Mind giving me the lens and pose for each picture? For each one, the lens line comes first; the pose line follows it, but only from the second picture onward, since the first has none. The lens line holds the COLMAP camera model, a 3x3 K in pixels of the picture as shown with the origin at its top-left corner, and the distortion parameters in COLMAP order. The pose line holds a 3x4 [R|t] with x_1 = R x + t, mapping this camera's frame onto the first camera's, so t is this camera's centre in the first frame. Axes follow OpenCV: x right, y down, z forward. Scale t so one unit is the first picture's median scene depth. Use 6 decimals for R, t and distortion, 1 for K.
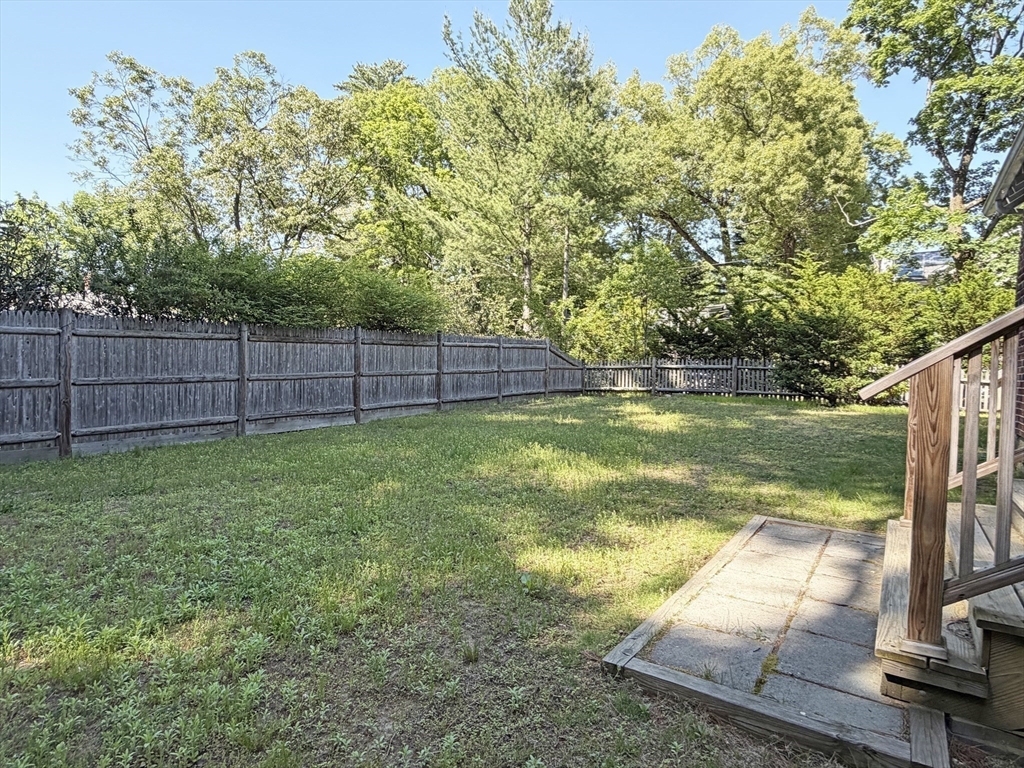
lens RADIAL K [[579.9, 0, 509.9], [0, 579.9, 387.0], [0, 0, 1]] dist [0.000523, 0.000513]
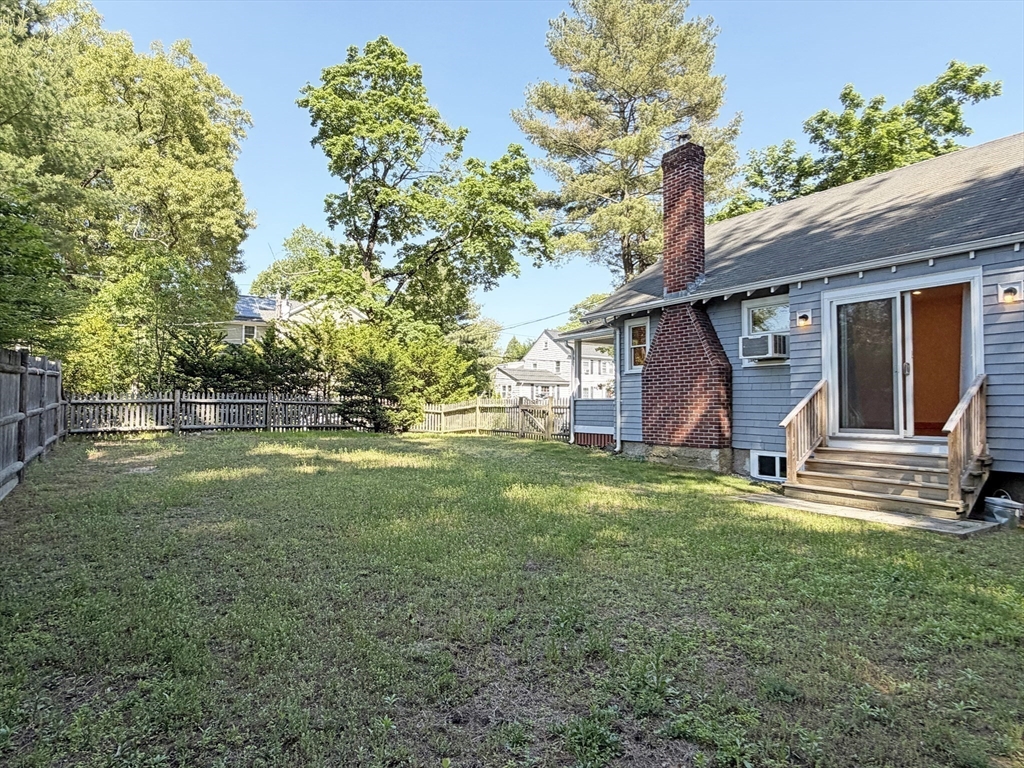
lens RADIAL K [[579.9, 0, 509.9], [0, 579.9, 387.0], [0, 0, 1]] dist [0.000523, 0.000513]
pose [[0.412971, 0.015687, 0.910609, -0.338313], [0.032081, 0.998981, -0.031759, -0.012622], [-0.910179, 0.042329, 0.412047, 0.183958]]
